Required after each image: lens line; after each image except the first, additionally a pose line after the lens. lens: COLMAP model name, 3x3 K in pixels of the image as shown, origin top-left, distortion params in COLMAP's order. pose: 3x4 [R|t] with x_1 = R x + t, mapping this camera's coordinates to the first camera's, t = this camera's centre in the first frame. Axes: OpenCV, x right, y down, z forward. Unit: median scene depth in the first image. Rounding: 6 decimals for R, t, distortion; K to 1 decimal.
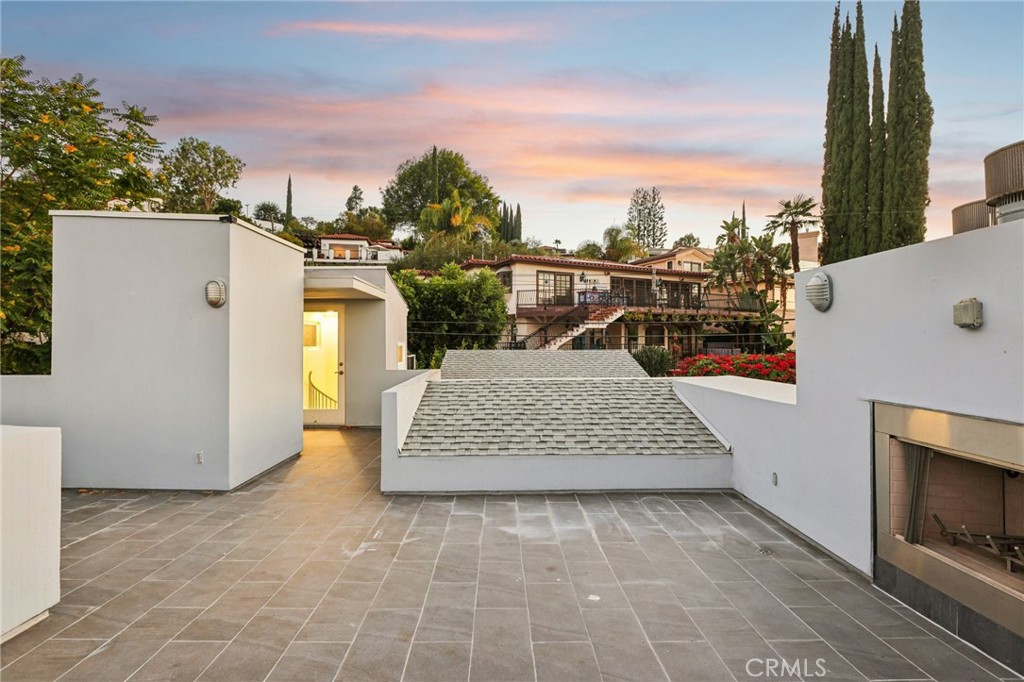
lens RADIAL K [[460.9, 0, 512.0], [0, 460.9, 341.0], [0, 0, 1]] dist [0.000860, 0.000357]
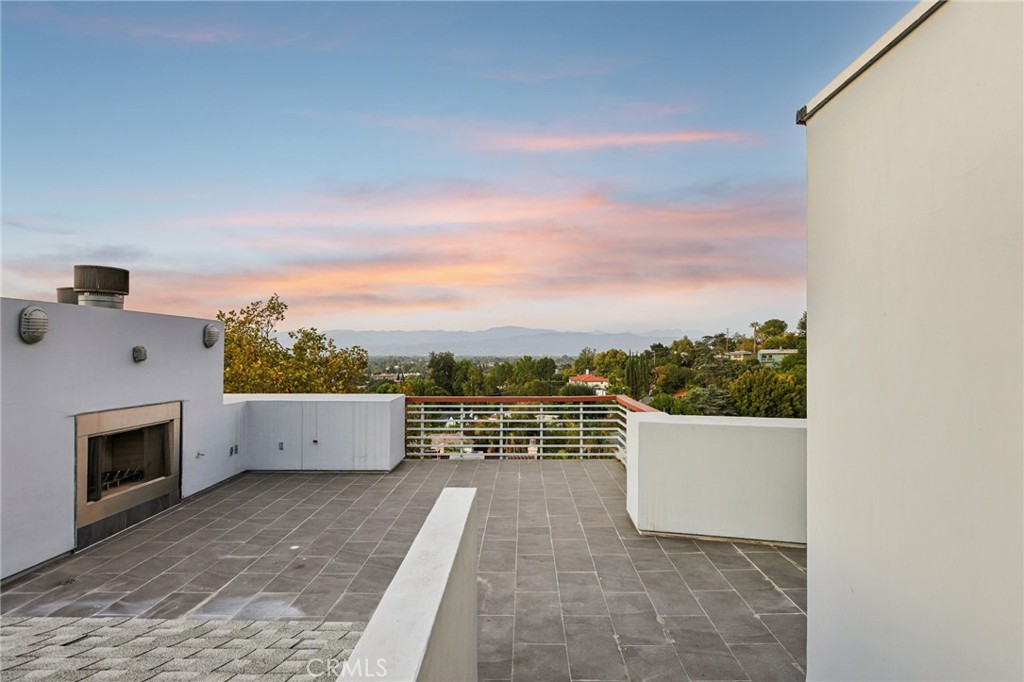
lens RADIAL K [[503.3, 0, 515.1], [0, 503.3, 349.4], [0, 0, 1]] dist [0.005117, 0.000445]
pose [[-0.998889, 0.003589, 0.046993, -0.425542], [0.003209, 0.999962, -0.008163, -0.031920], [-0.047020, -0.008003, -0.998862, 1.852239]]
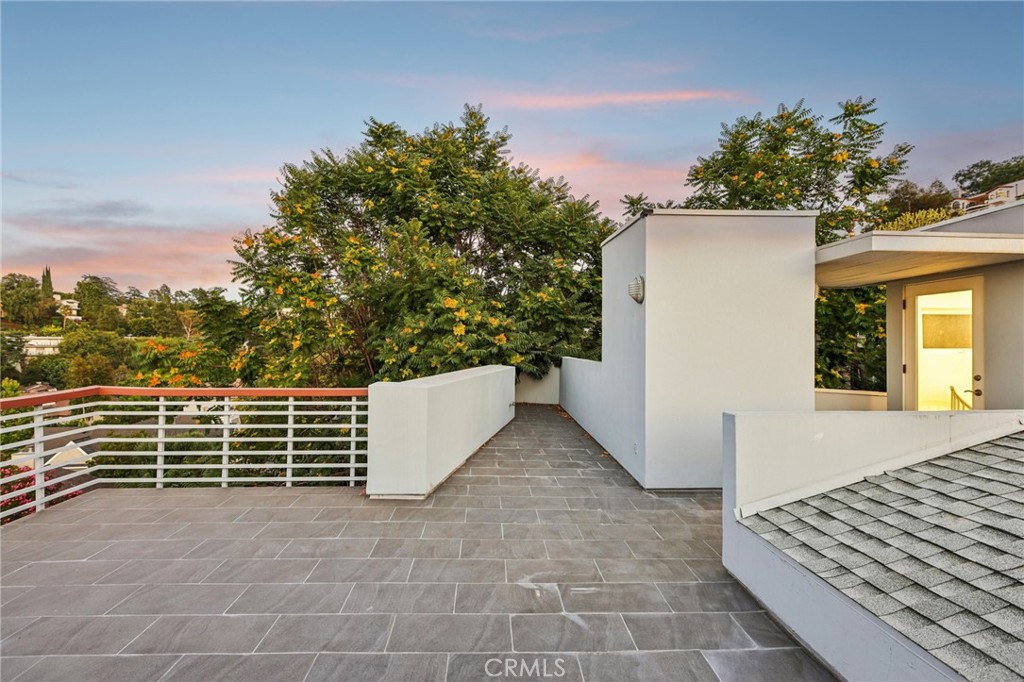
lens RADIAL K [[460.9, 0, 512.0], [0, 460.9, 341.0], [0, 0, 1]] dist [0.000860, 0.000357]
pose [[0.024285, -0.004347, -0.999696, 0.445289], [-0.003941, 0.999982, -0.004444, 0.017630], [0.999697, 0.004048, 0.024268, 0.840149]]
